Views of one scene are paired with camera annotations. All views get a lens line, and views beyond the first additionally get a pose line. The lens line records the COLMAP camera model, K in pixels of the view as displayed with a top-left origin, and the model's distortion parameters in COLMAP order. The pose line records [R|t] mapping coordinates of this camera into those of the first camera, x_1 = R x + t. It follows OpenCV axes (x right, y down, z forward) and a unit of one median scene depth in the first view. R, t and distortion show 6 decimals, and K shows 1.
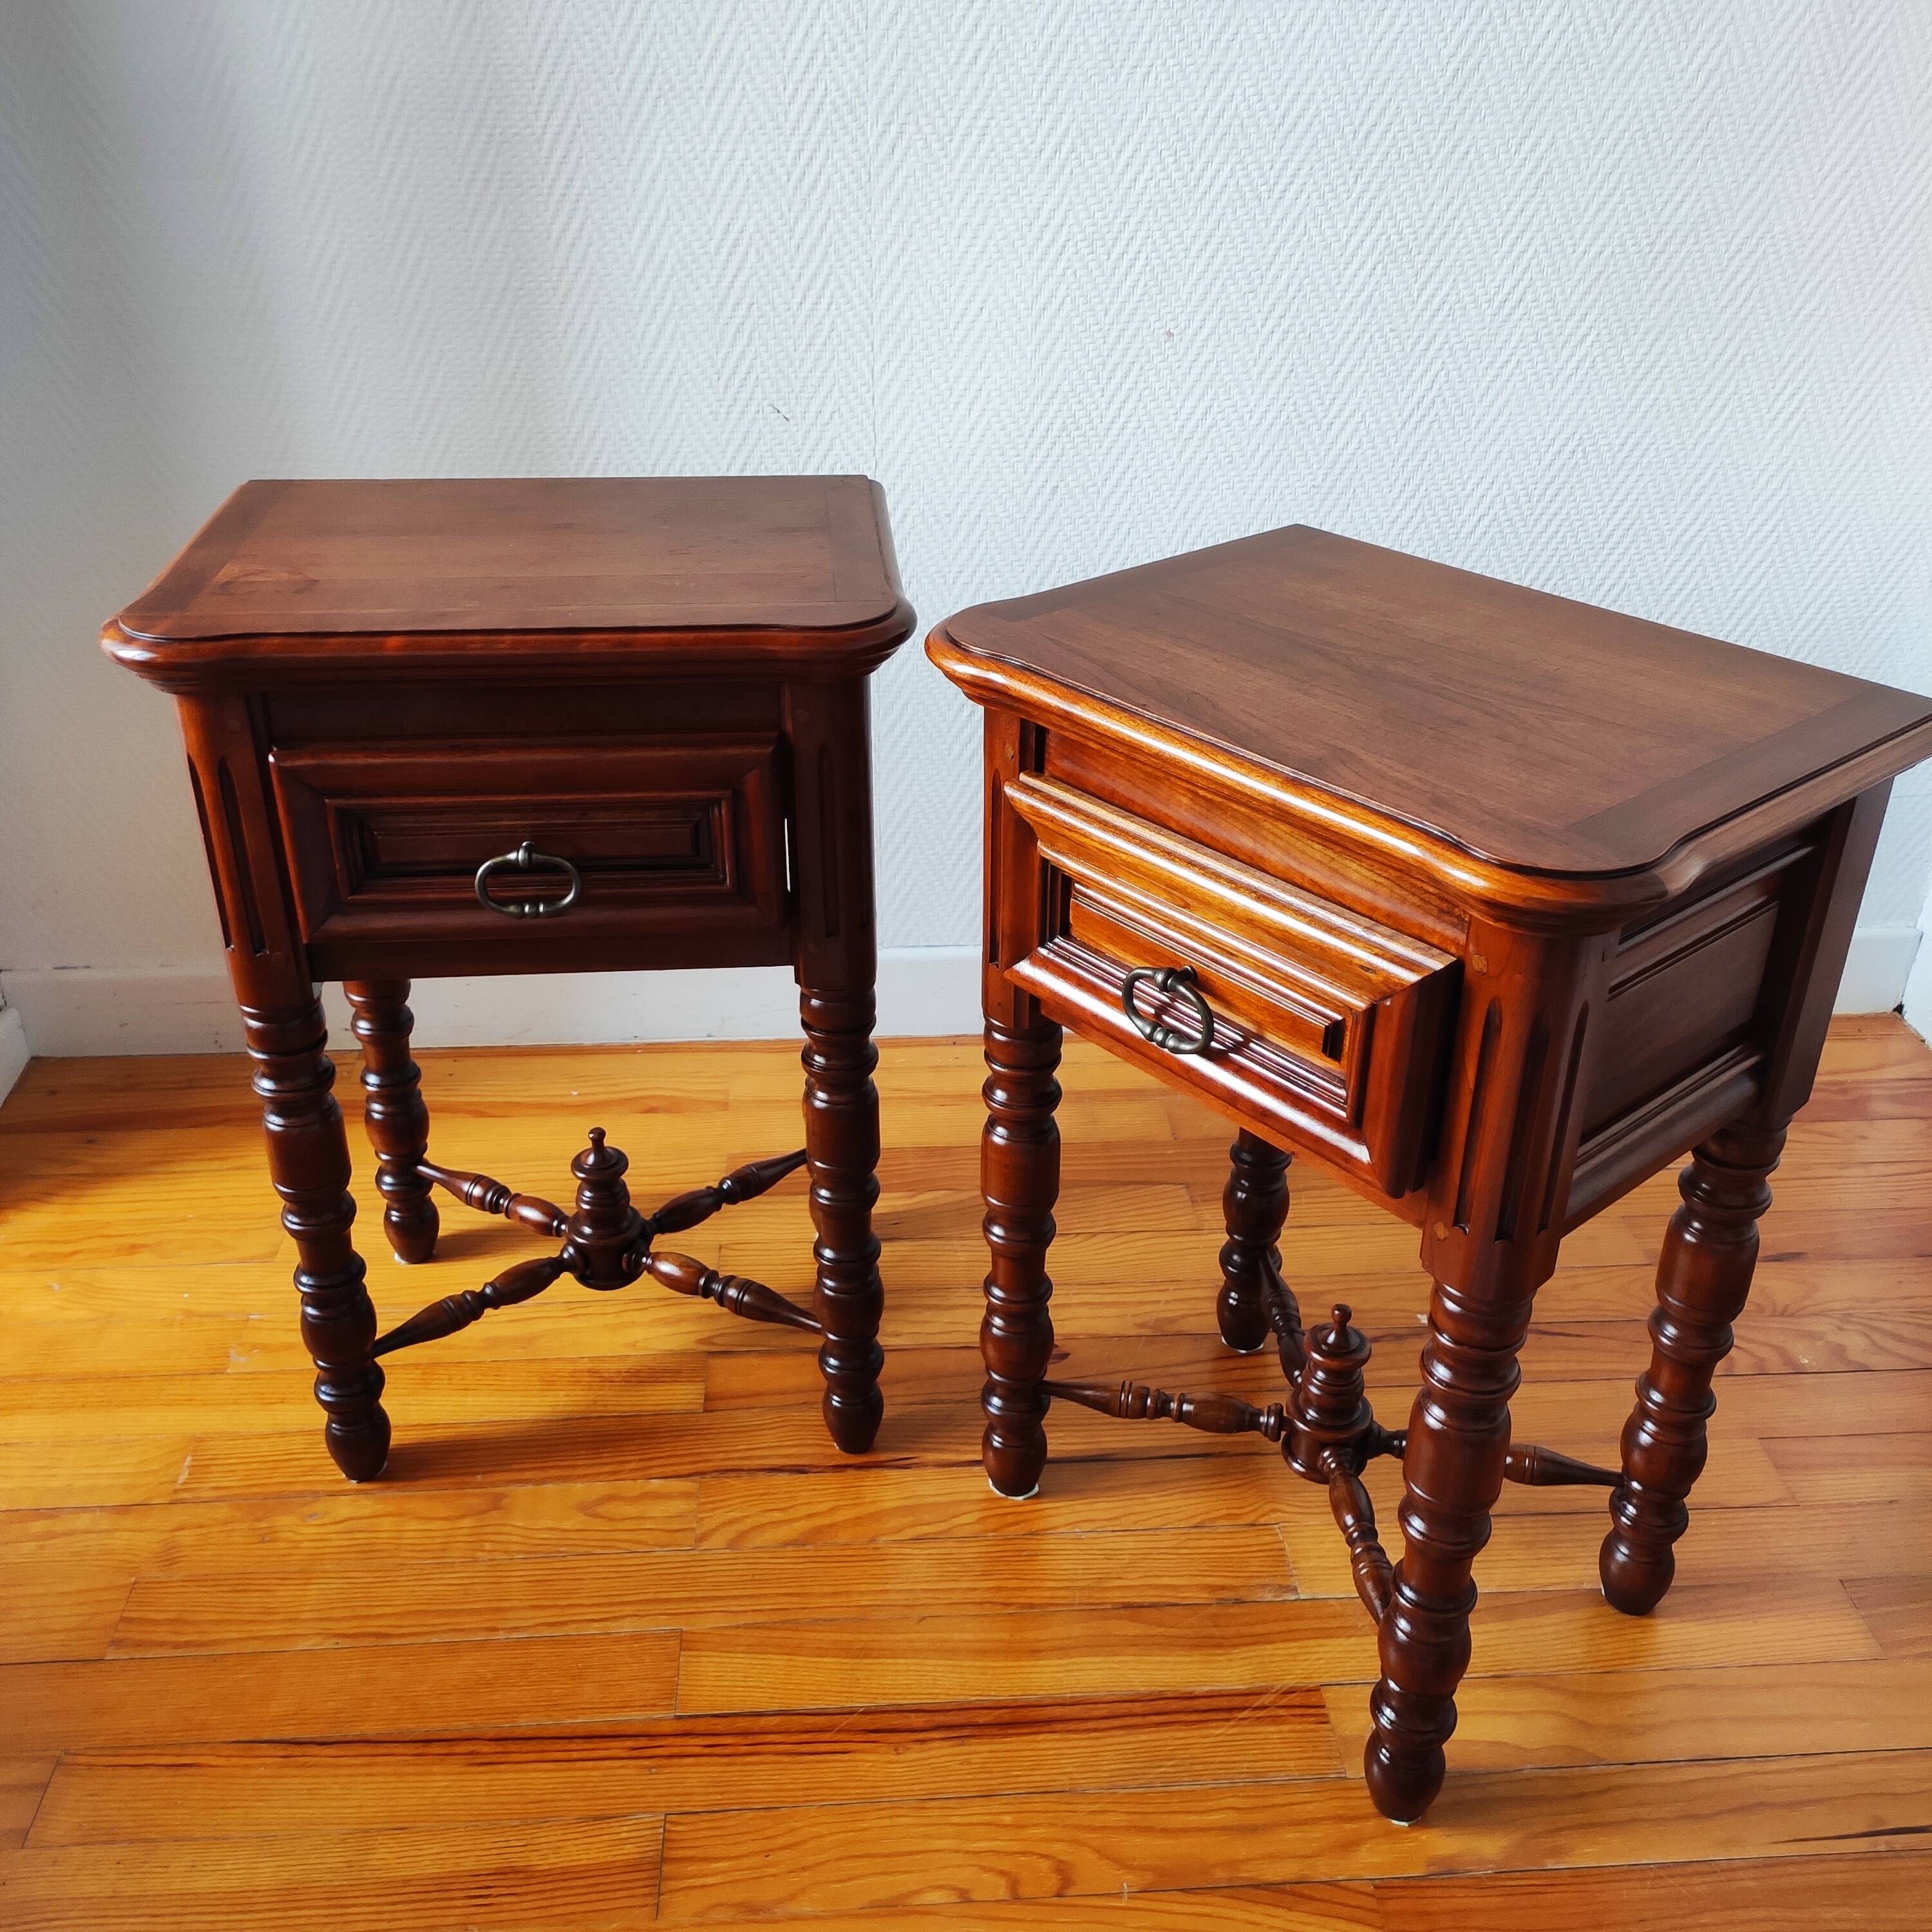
lens RADIAL K [[1916.8, 0, 968.6], [0, 1916.8, 964.5], [0, 0, 1]] dist [0.035768, 0.000000]
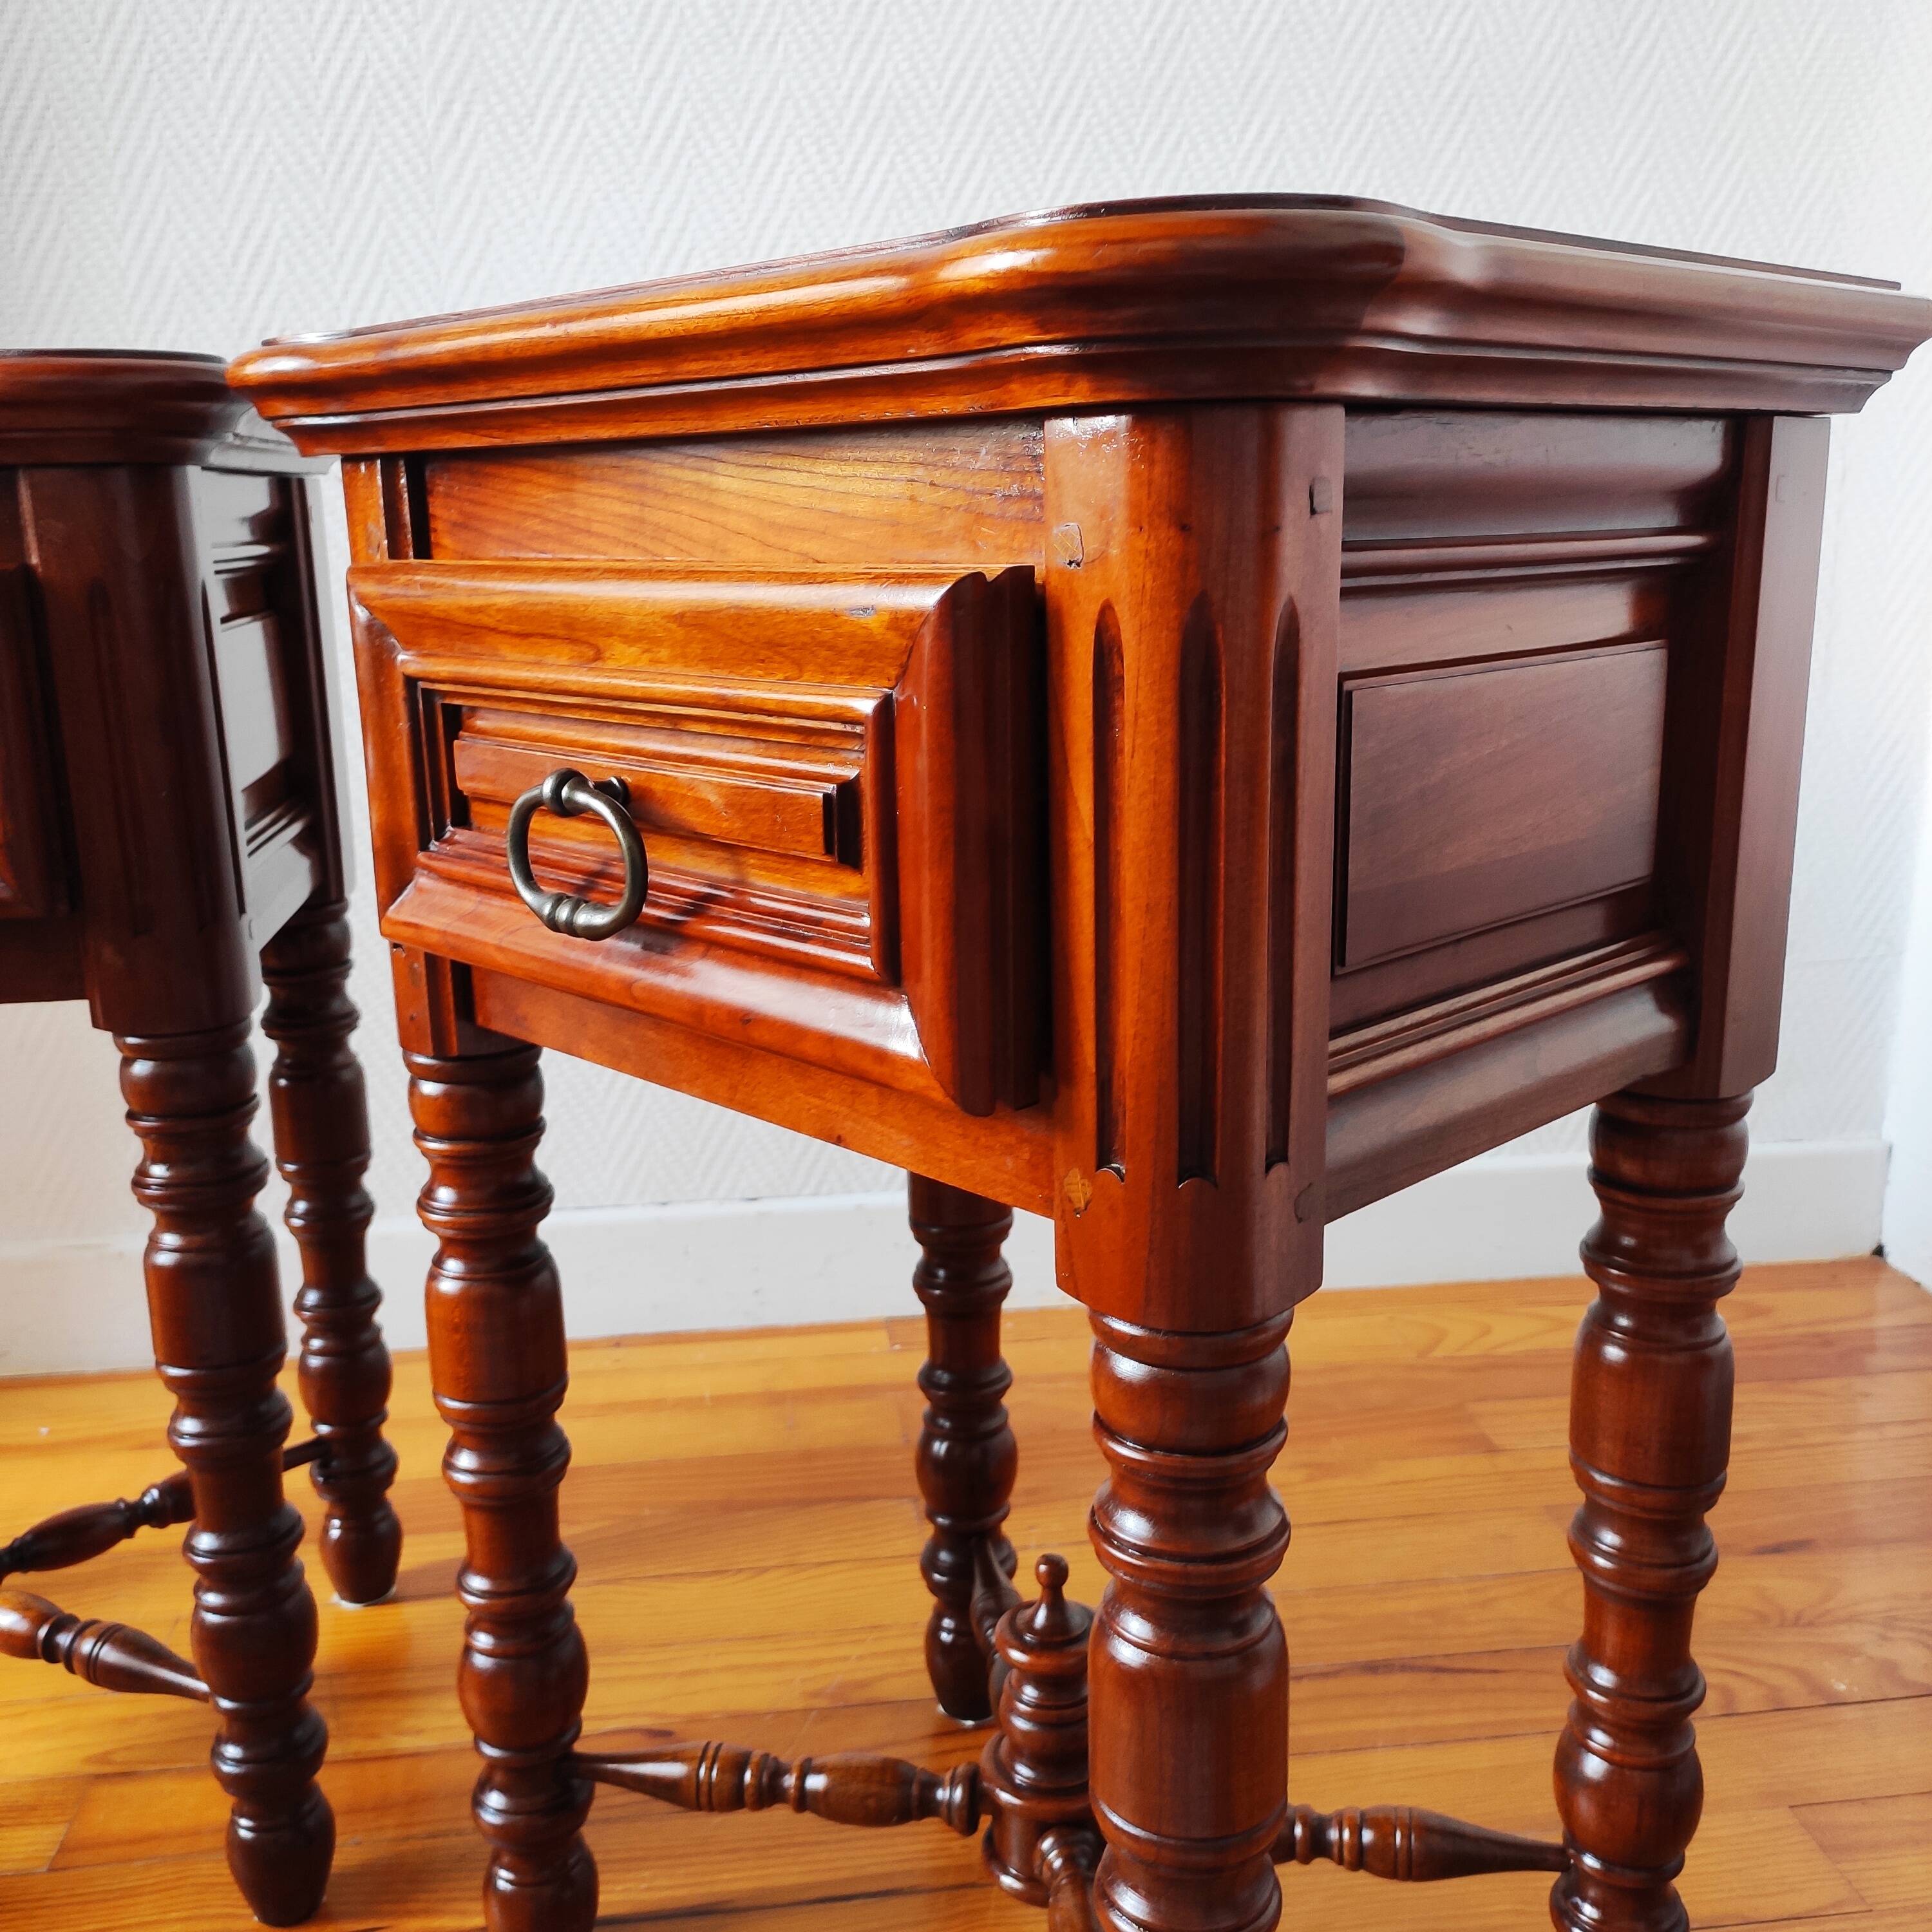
lens RADIAL K [[1916.8, 0, 967.8], [0, 1916.8, 967.1], [0, 0, 1]] dist [0.035768, 0.000000]
pose [[0.998285, -0.038429, 0.044166, 0.123513], [0.048883, 0.962282, -0.267625, 0.131543], [-0.032216, 0.269325, 0.962510, 0.324836]]
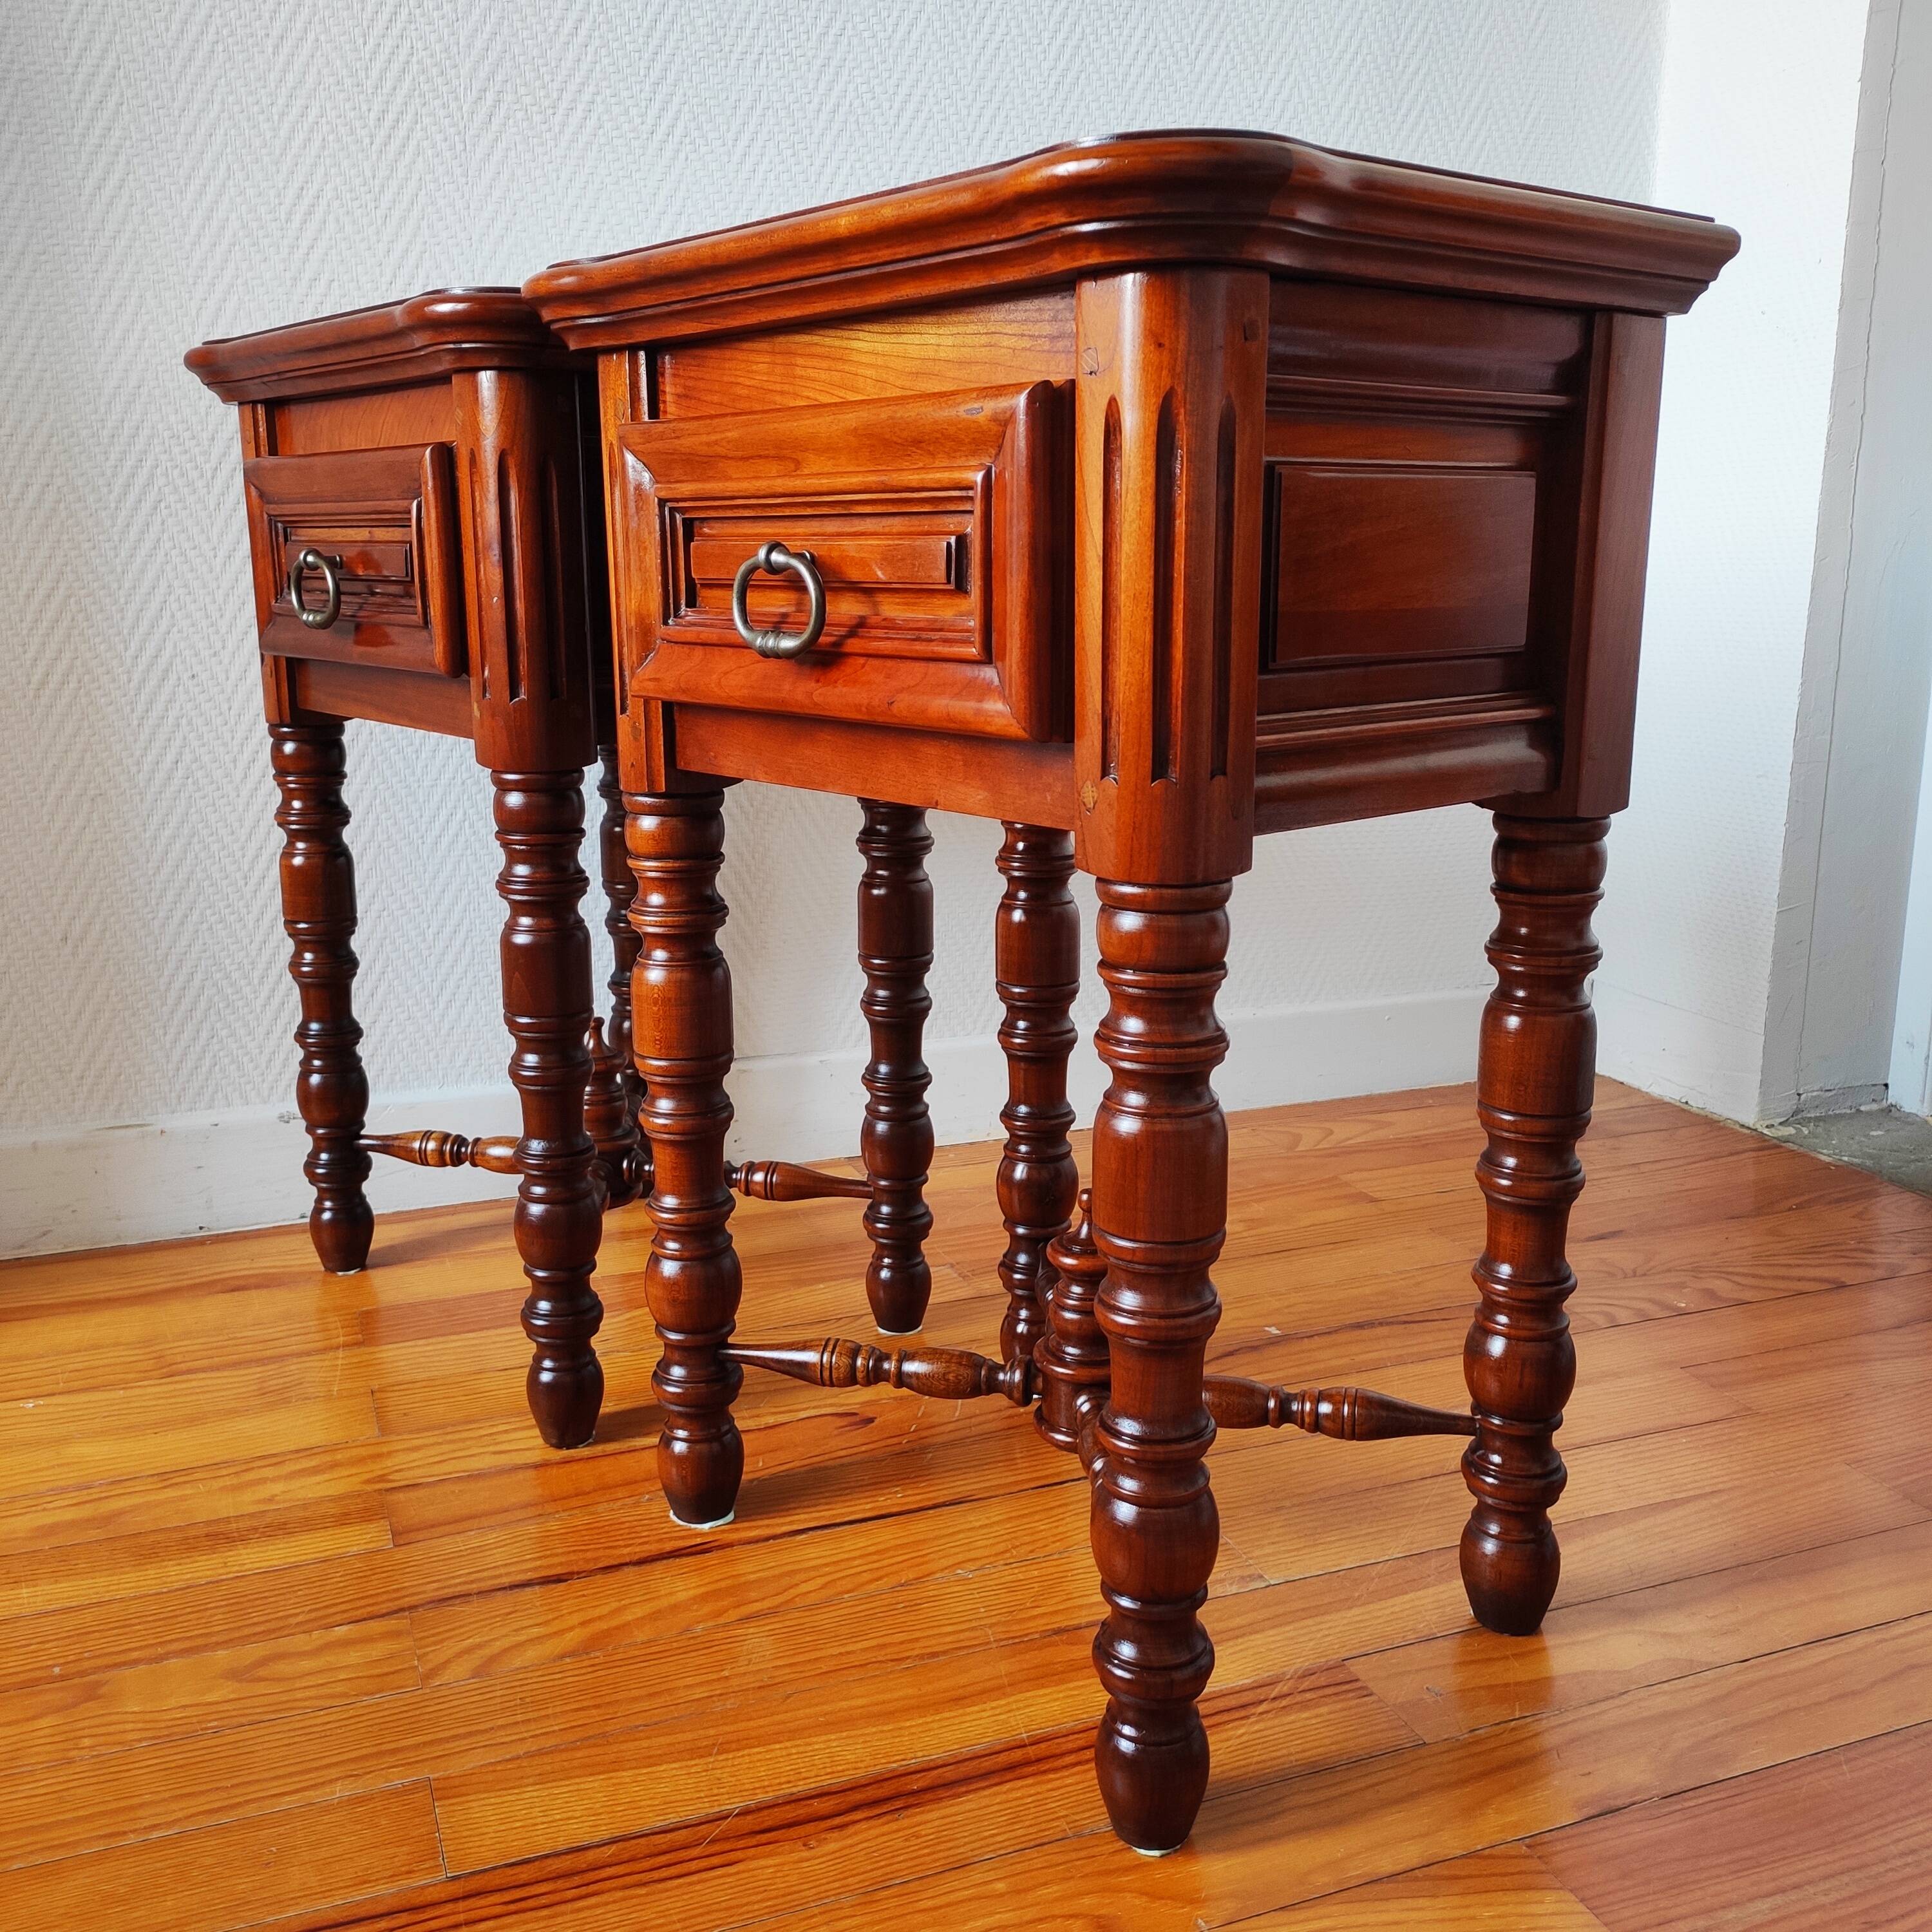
lens RADIAL K [[1916.8, 0, 969.4], [0, 1916.8, 969.3], [0, 0, 1]] dist [0.035768, 0.000000]
pose [[0.954443, -0.075901, 0.288577, -0.118751], [0.155360, 0.952088, -0.263422, 0.237940], [-0.254757, 0.296255, 0.920506, 0.224925]]
